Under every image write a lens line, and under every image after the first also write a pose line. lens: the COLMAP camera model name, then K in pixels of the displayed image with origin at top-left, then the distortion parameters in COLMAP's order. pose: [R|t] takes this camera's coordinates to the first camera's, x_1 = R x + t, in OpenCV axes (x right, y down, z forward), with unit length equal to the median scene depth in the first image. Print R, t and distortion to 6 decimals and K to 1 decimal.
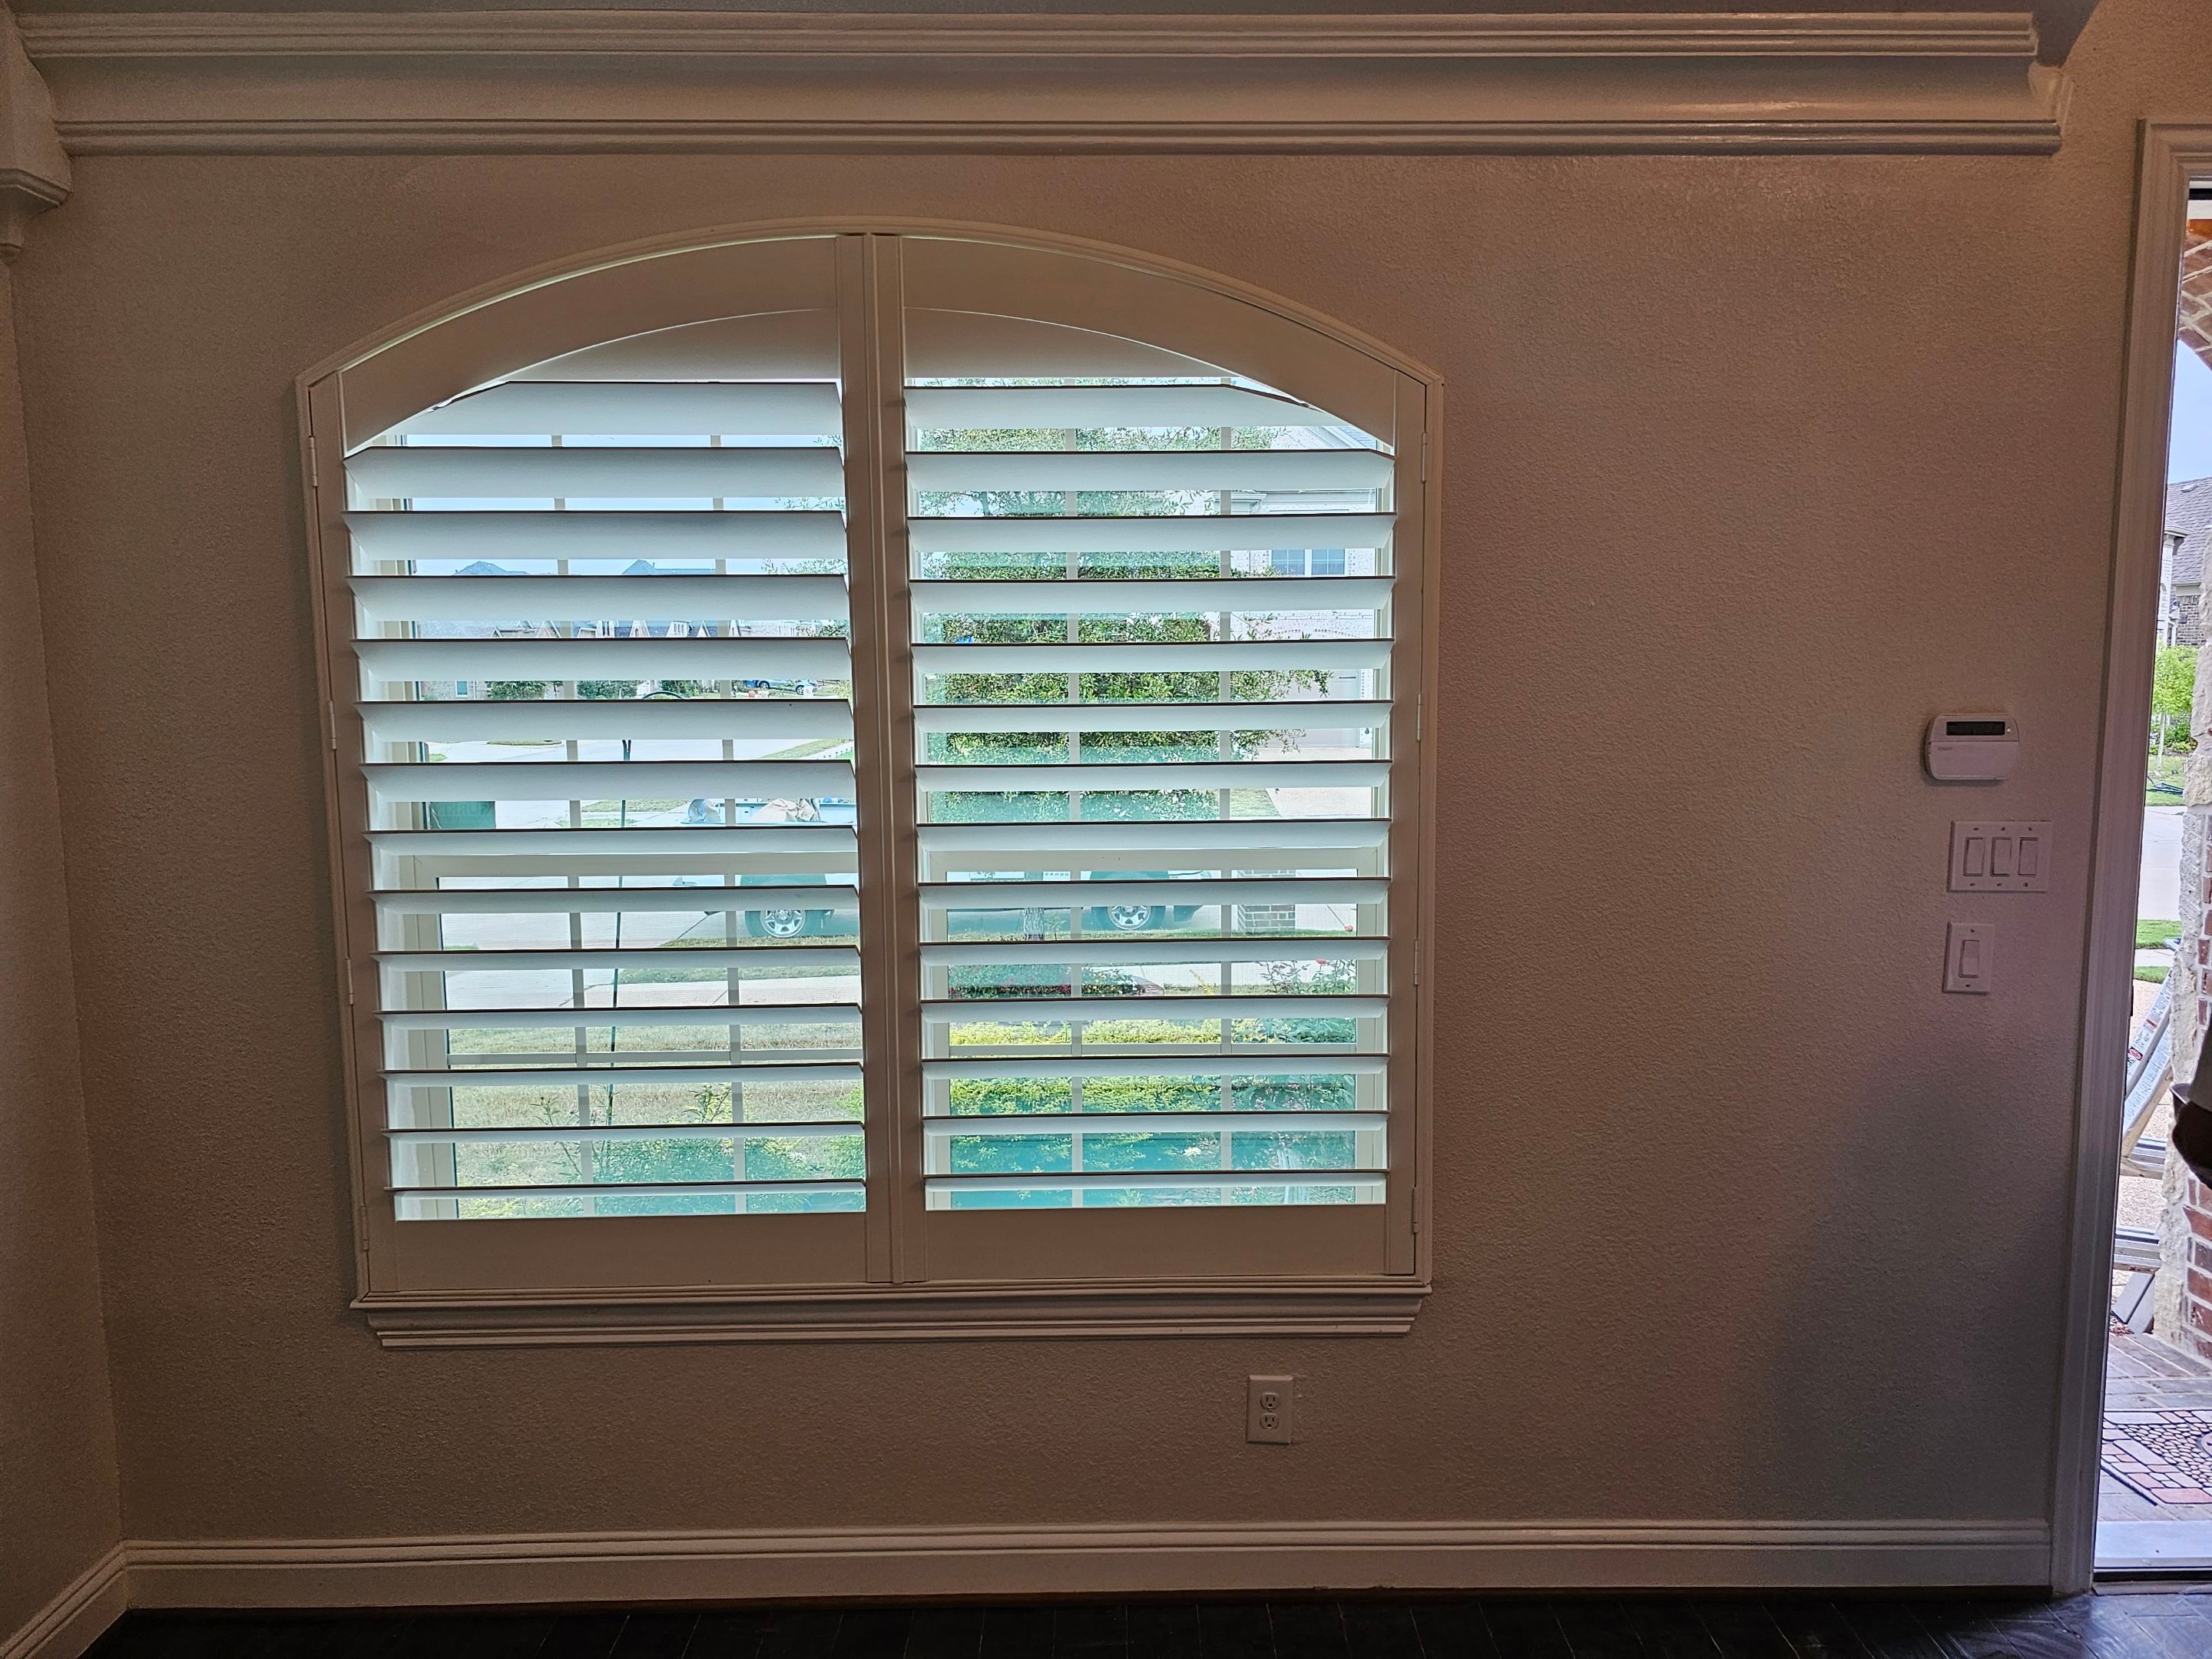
lens RADIAL K [[1539.2, 0, 1184.9], [0, 1539.2, 832.2], [0, 0, 1]] dist [0.052770, -0.047567]
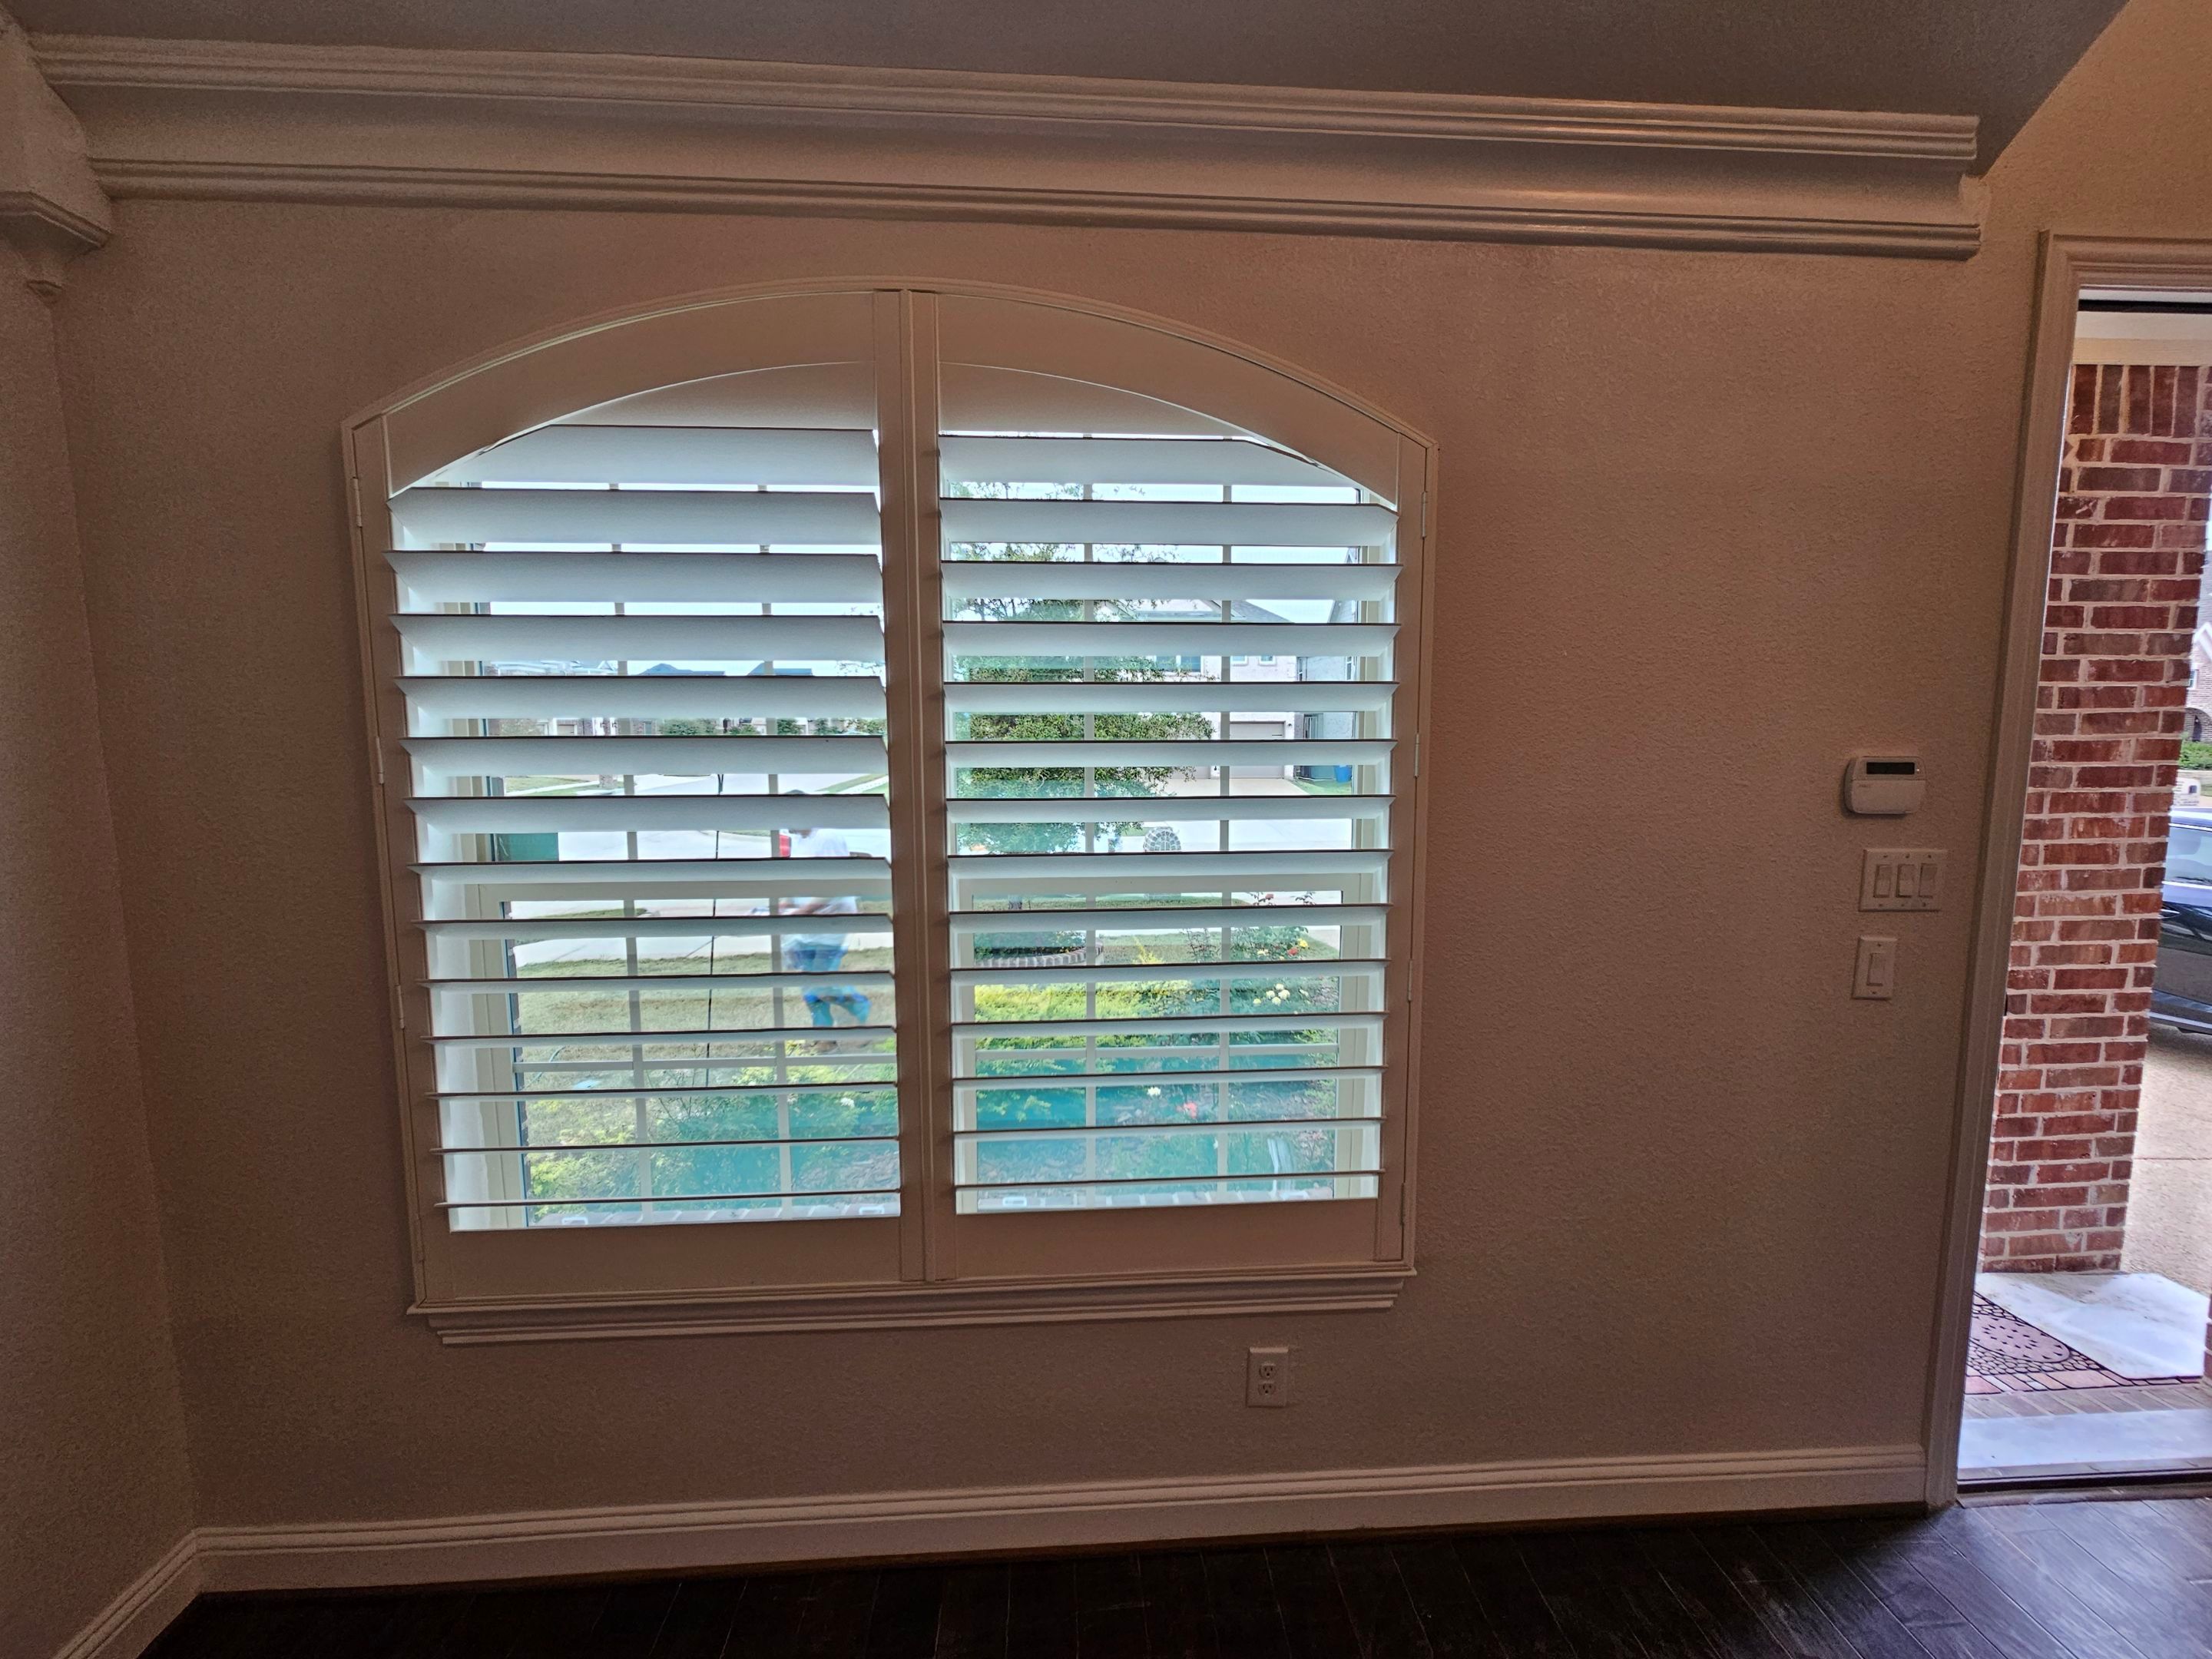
lens RADIAL K [[865.5, 0, 1137.1], [0, 865.5, 819.2], [0, 0, 1]] dist [-0.000859, 0.000066]
pose [[0.999134, 0.000040, 0.041616, -0.068870], [0.000848, 0.999773, -0.021310, -0.016755], [-0.041607, 0.021327, 0.998906, 0.399419]]
